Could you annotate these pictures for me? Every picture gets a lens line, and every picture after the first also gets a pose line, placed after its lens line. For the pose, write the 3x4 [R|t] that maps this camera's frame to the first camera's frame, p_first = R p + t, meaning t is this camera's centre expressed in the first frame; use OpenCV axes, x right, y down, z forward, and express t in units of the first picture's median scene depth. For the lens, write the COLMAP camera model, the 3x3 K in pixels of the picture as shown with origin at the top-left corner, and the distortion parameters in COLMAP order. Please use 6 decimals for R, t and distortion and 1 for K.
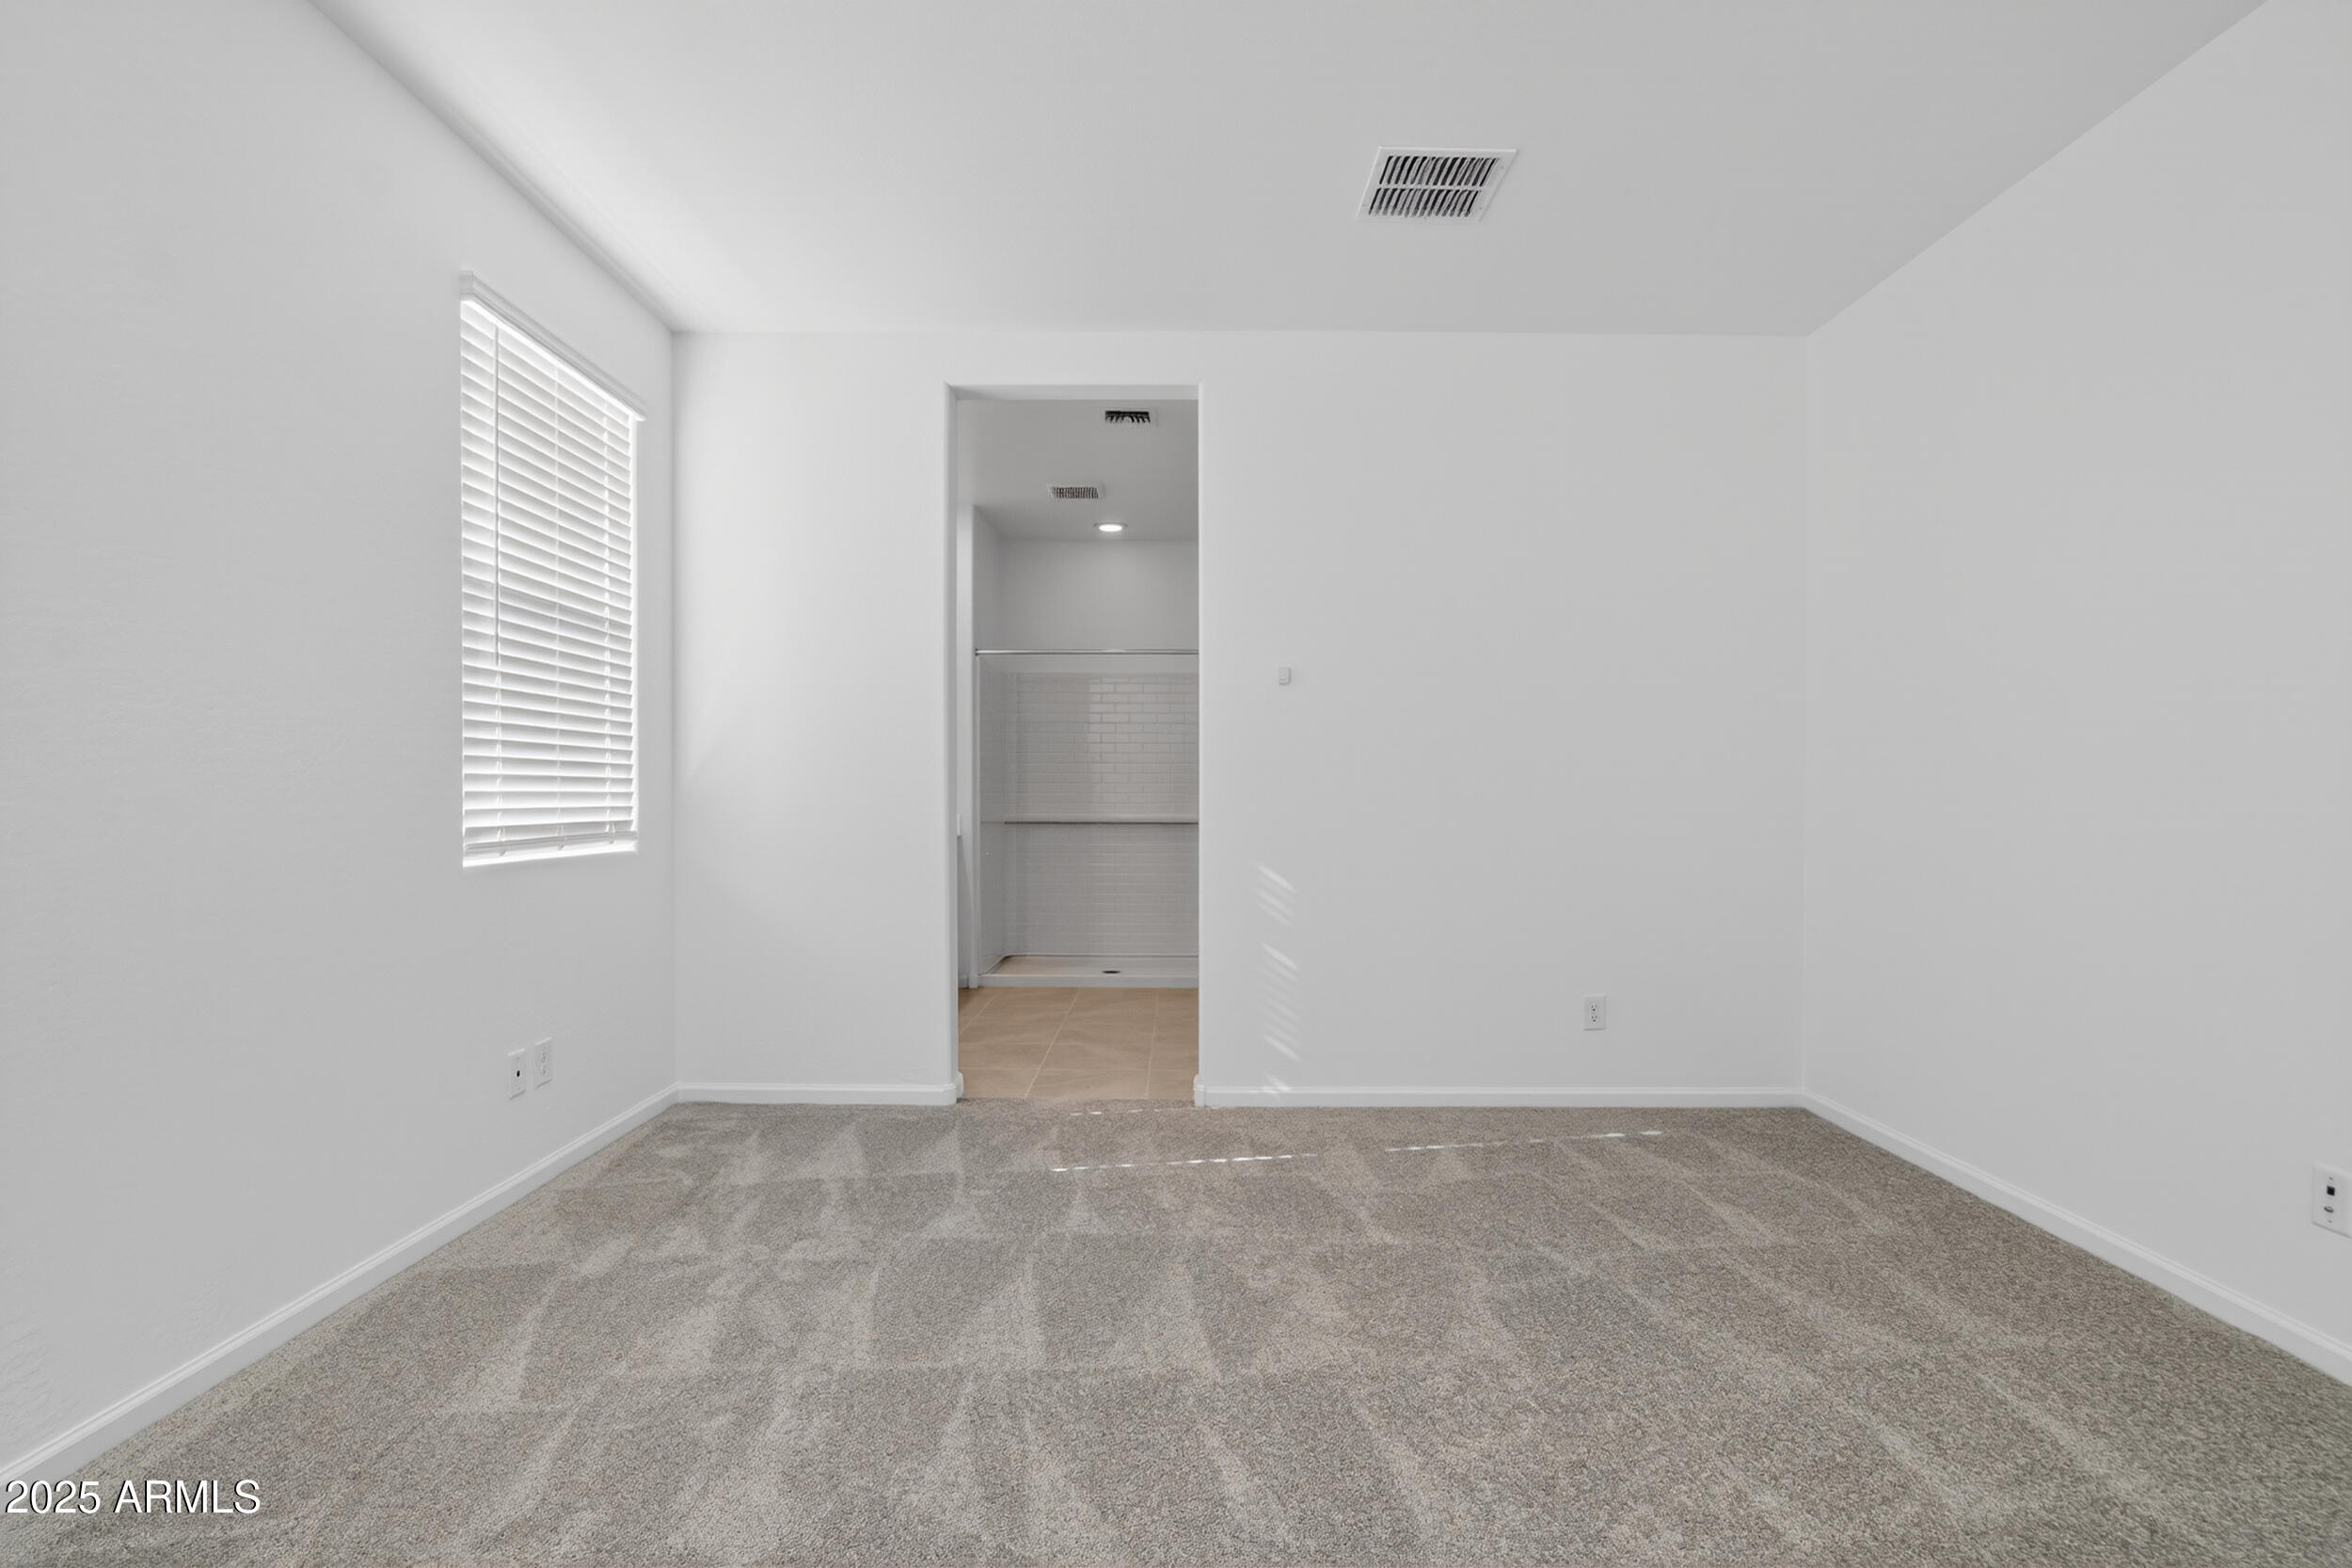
lens RADIAL K [[1093.5, 0, 1155.1], [0, 1093.5, 795.9], [0, 0, 1]] dist [-0.029116, 0.000704]
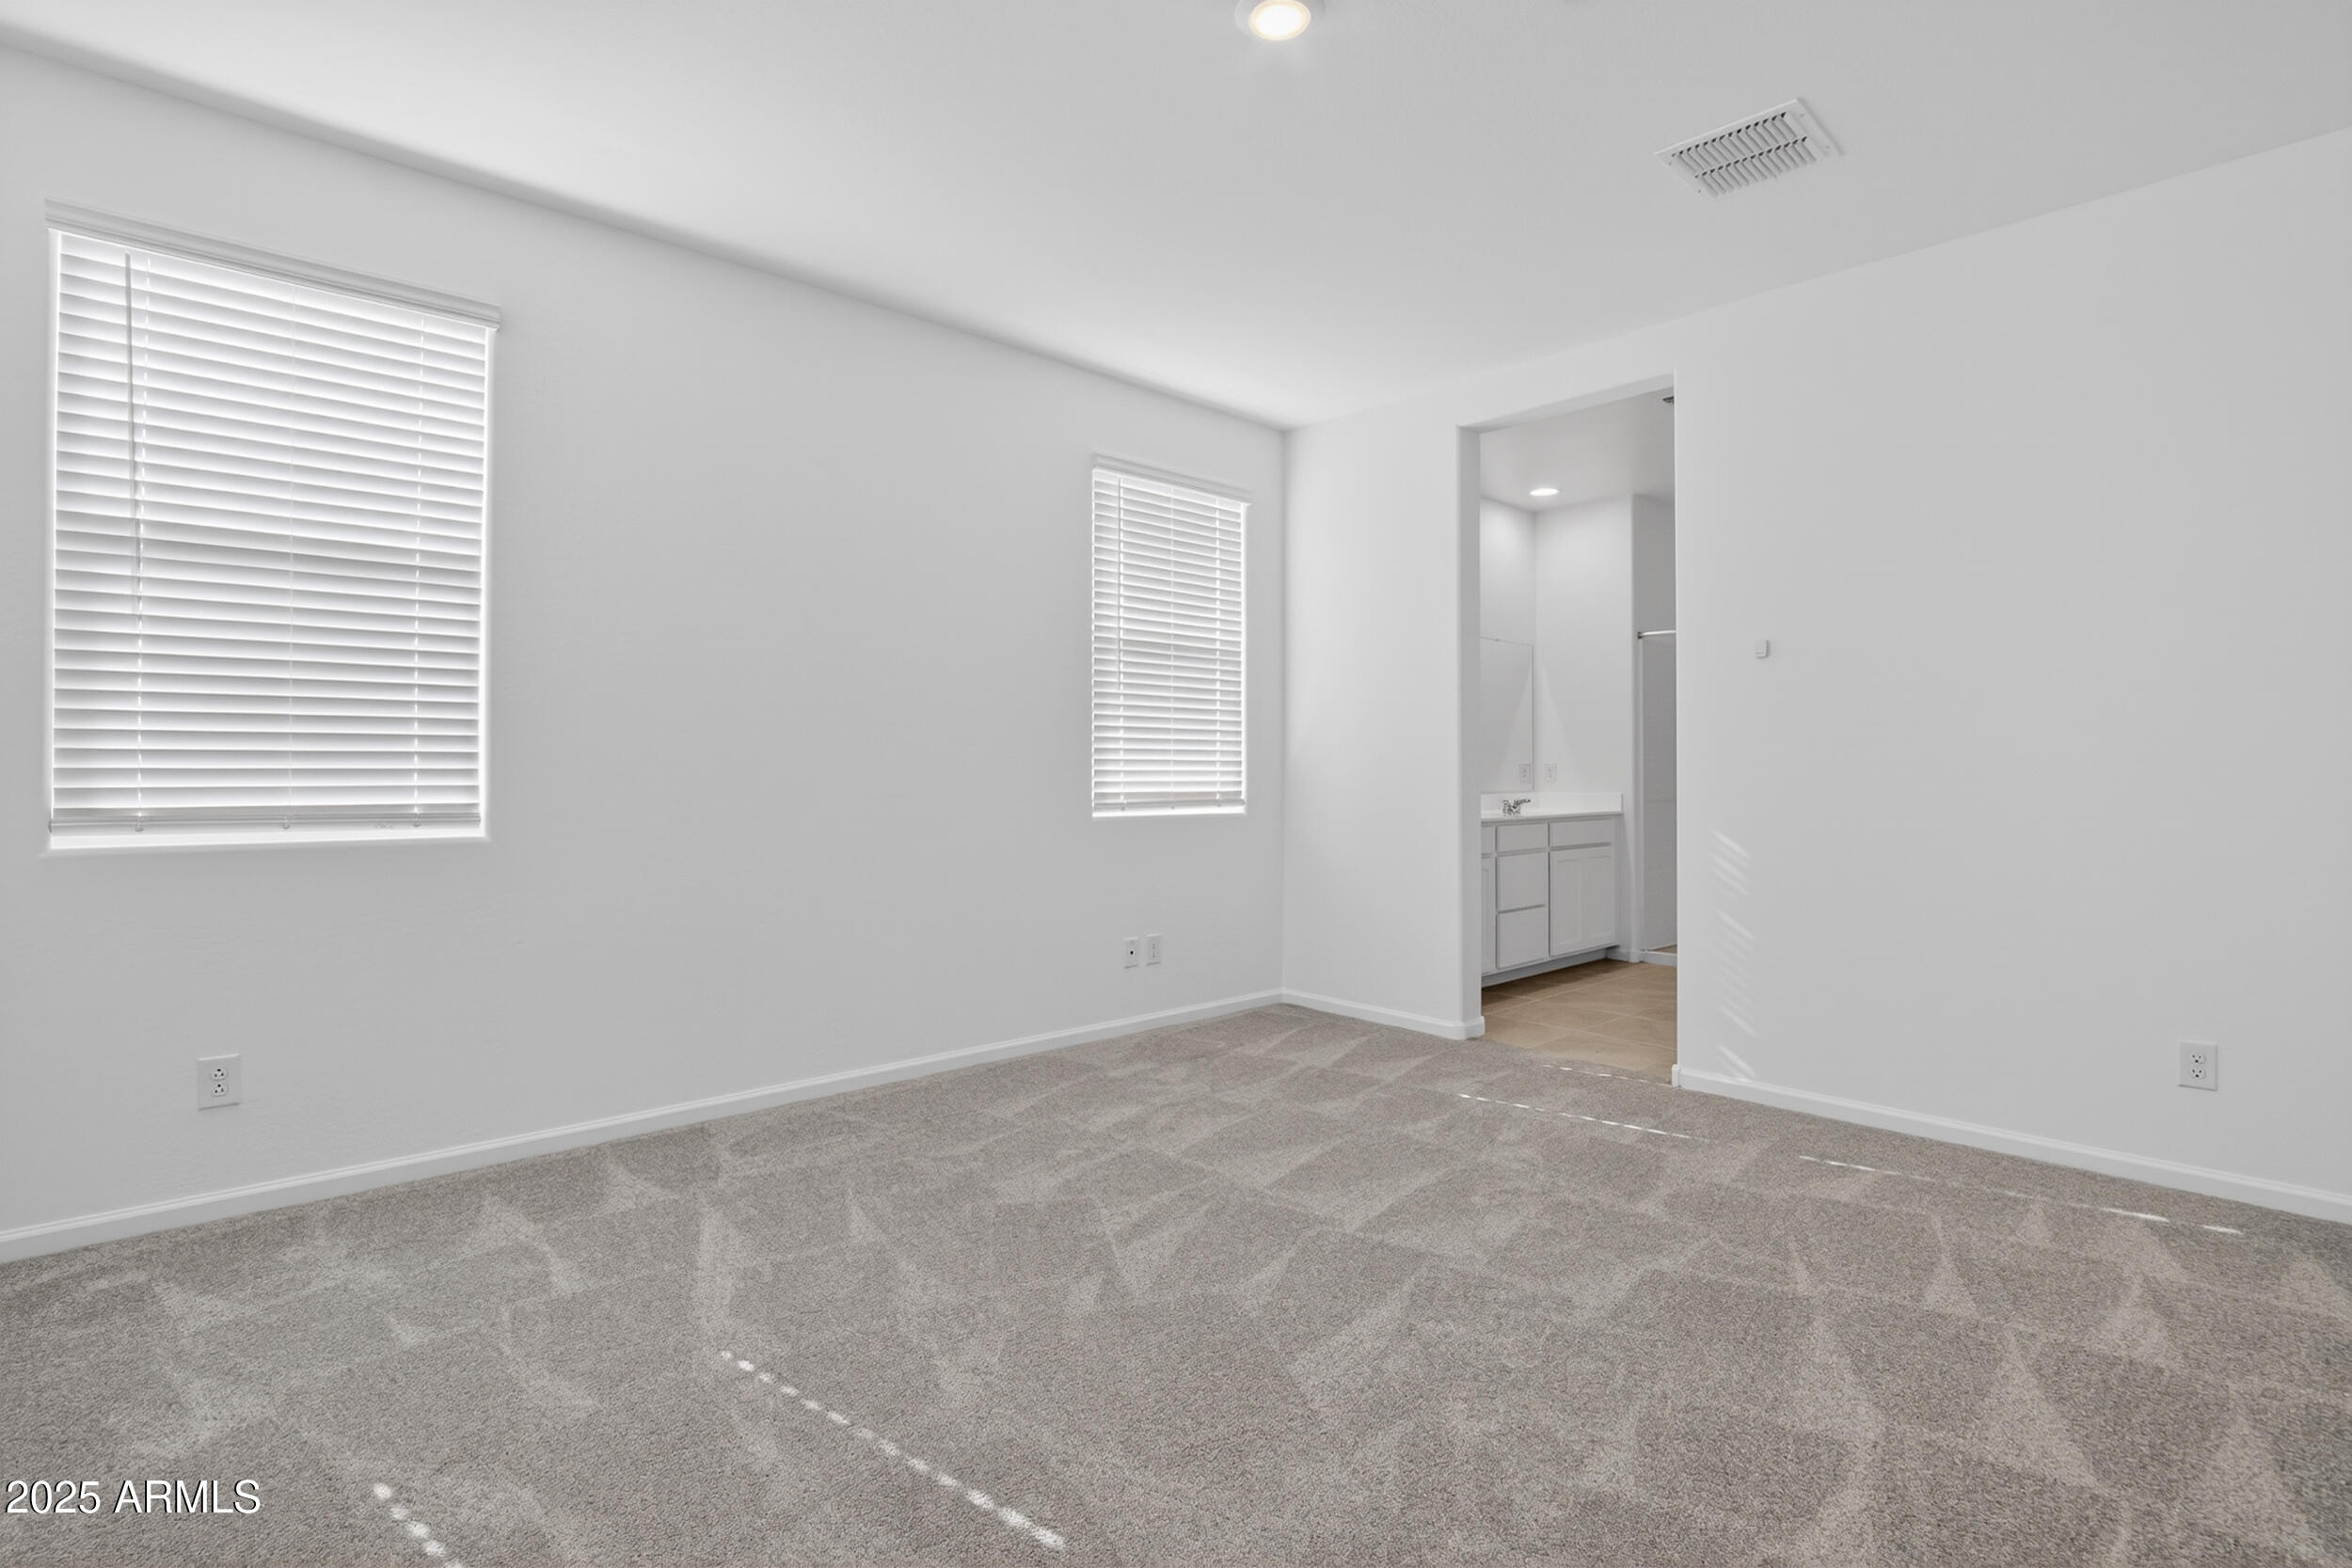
lens RADIAL K [[1087.8, 0, 1172.6], [0, 1087.8, 737.2], [0, 0, 1]] dist [-0.031521, -0.000003]
pose [[0.678216, -0.022215, -0.734527, 0.618904], [-0.002867, 0.999455, -0.032875, -0.000864], [0.734857, 0.024402, 0.677782, -0.019390]]
